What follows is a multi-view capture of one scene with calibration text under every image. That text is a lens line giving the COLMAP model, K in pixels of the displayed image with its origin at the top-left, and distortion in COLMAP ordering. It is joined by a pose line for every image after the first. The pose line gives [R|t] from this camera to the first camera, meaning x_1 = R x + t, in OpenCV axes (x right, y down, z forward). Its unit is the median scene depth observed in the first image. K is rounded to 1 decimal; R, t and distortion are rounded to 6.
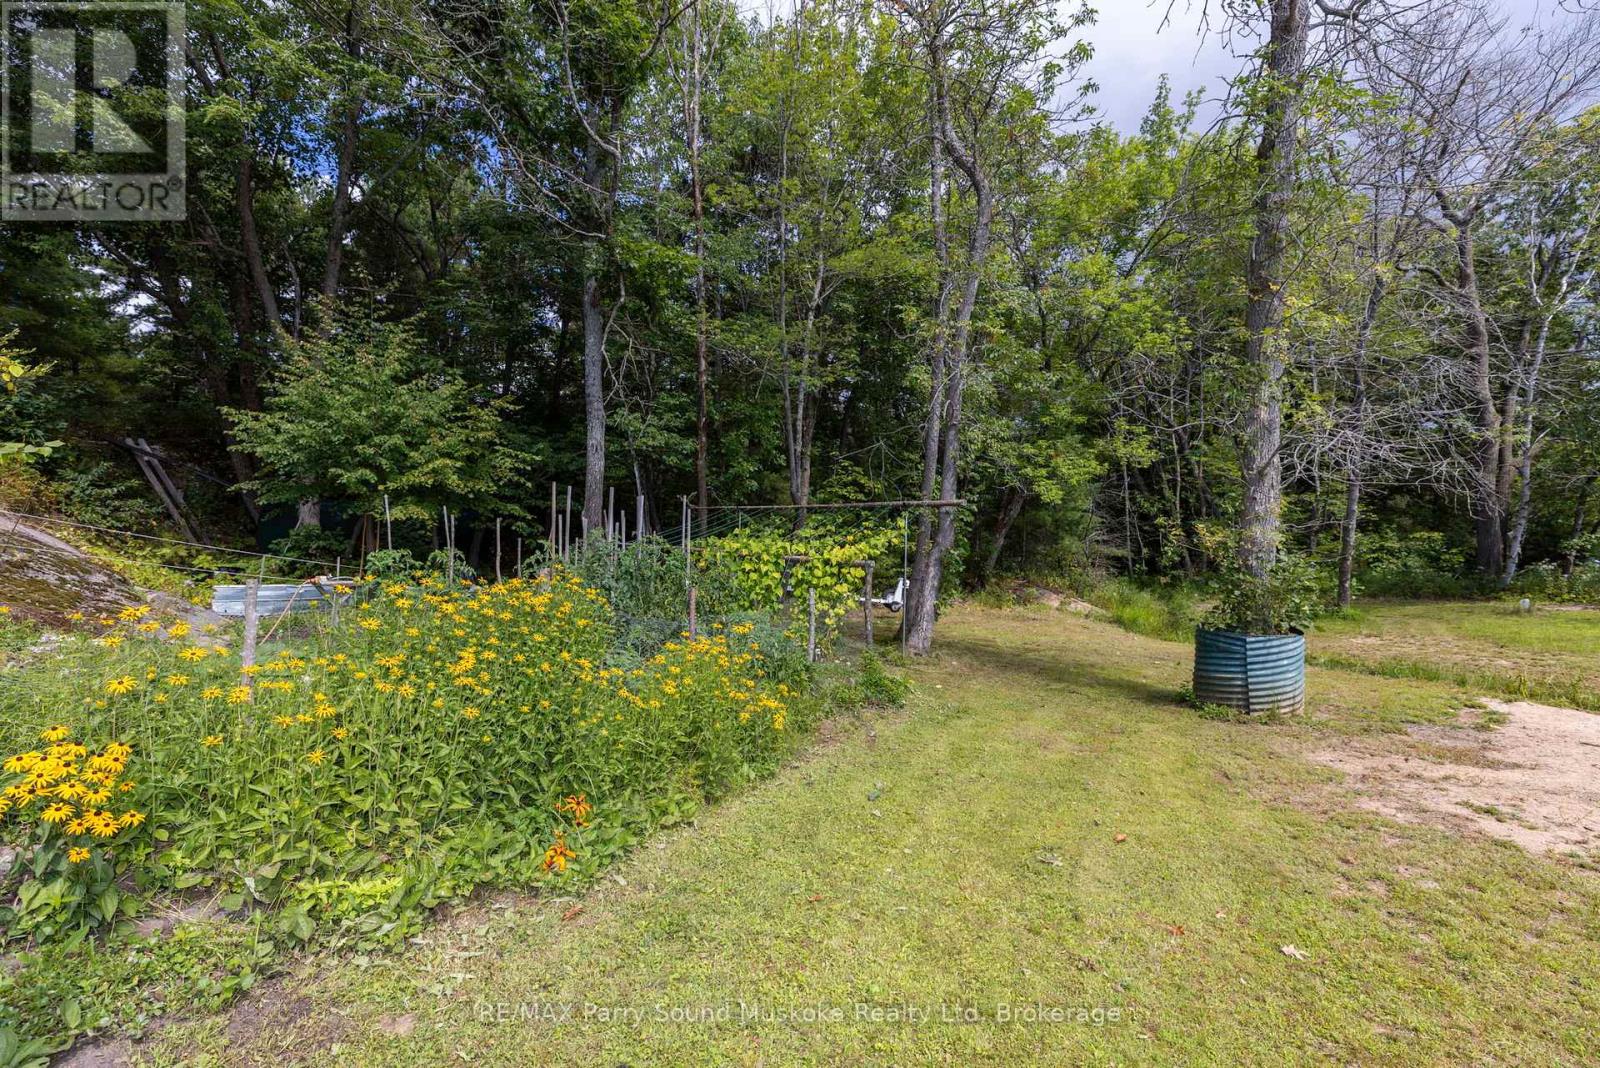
lens RADIAL K [[717.0, 0, 803.4], [0, 717.0, 523.3], [0, 0, 1]] dist [0.006894, 0.000797]
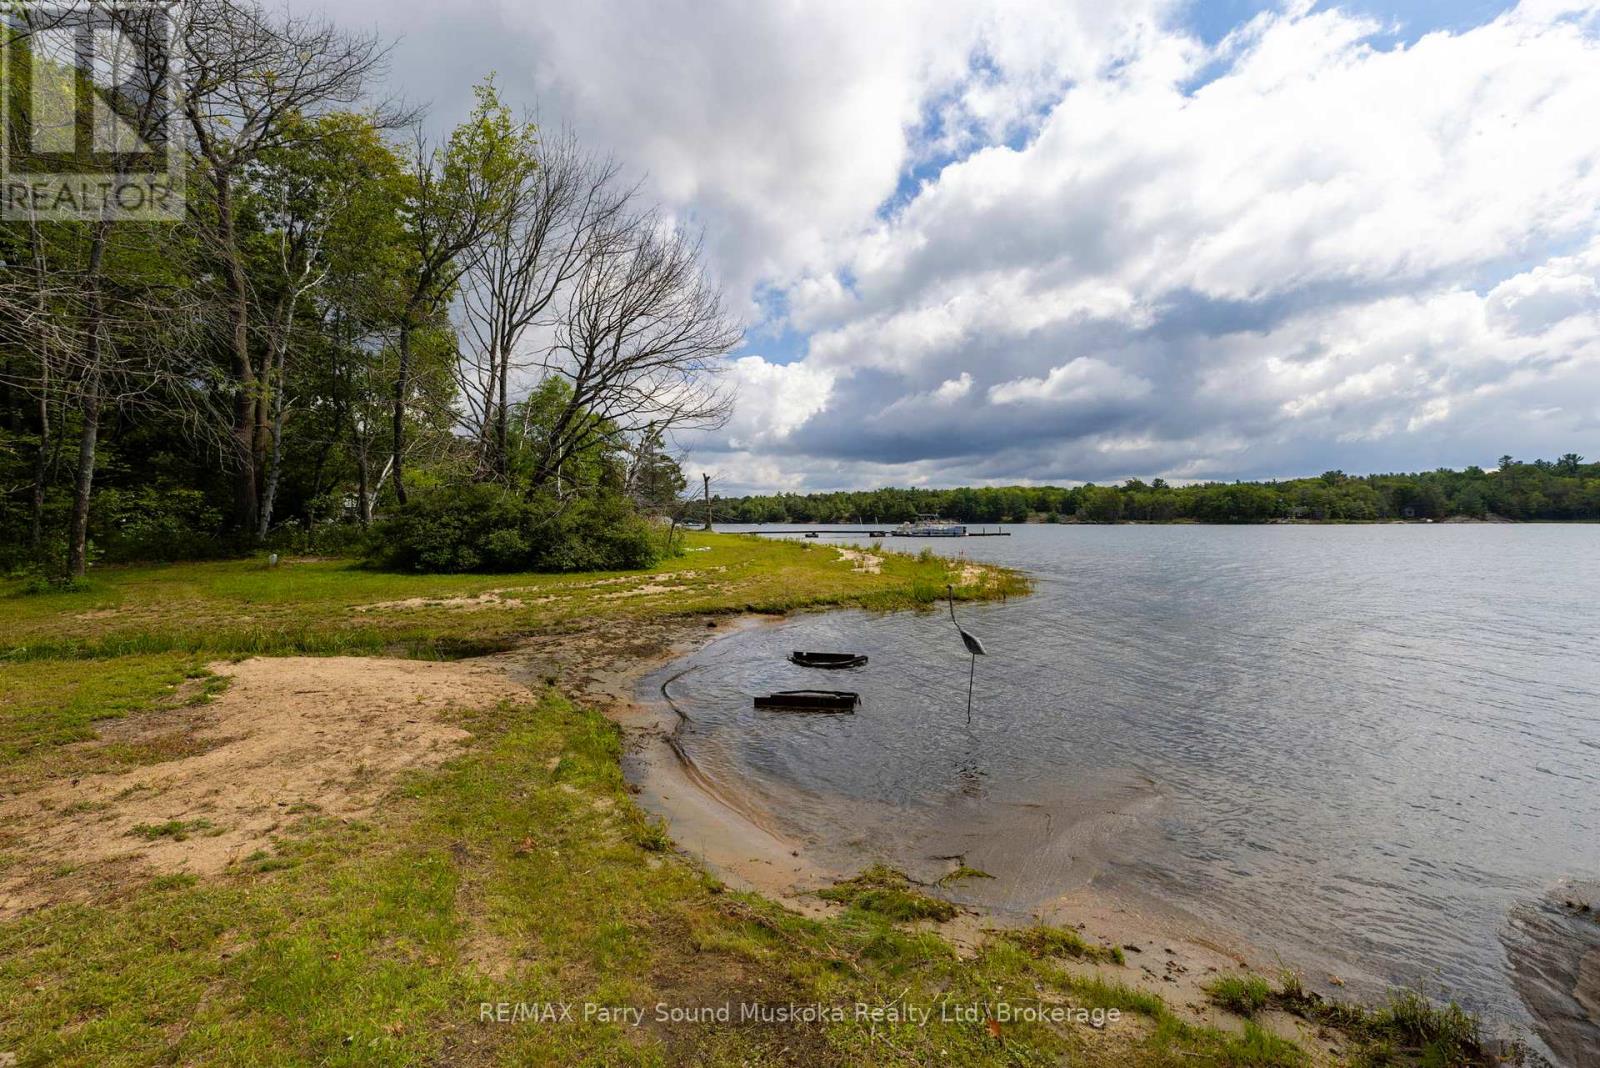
lens RADIAL K [[721.5, 0, 804.7], [0, 721.5, 538.8], [0, 0, 1]] dist [0.007311, 0.000152]
pose [[0.165384, -0.031363, 0.985730, 0.152435], [-0.036740, 0.998605, 0.037937, 0.023782], [-0.985545, -0.042490, 0.164001, 0.115587]]
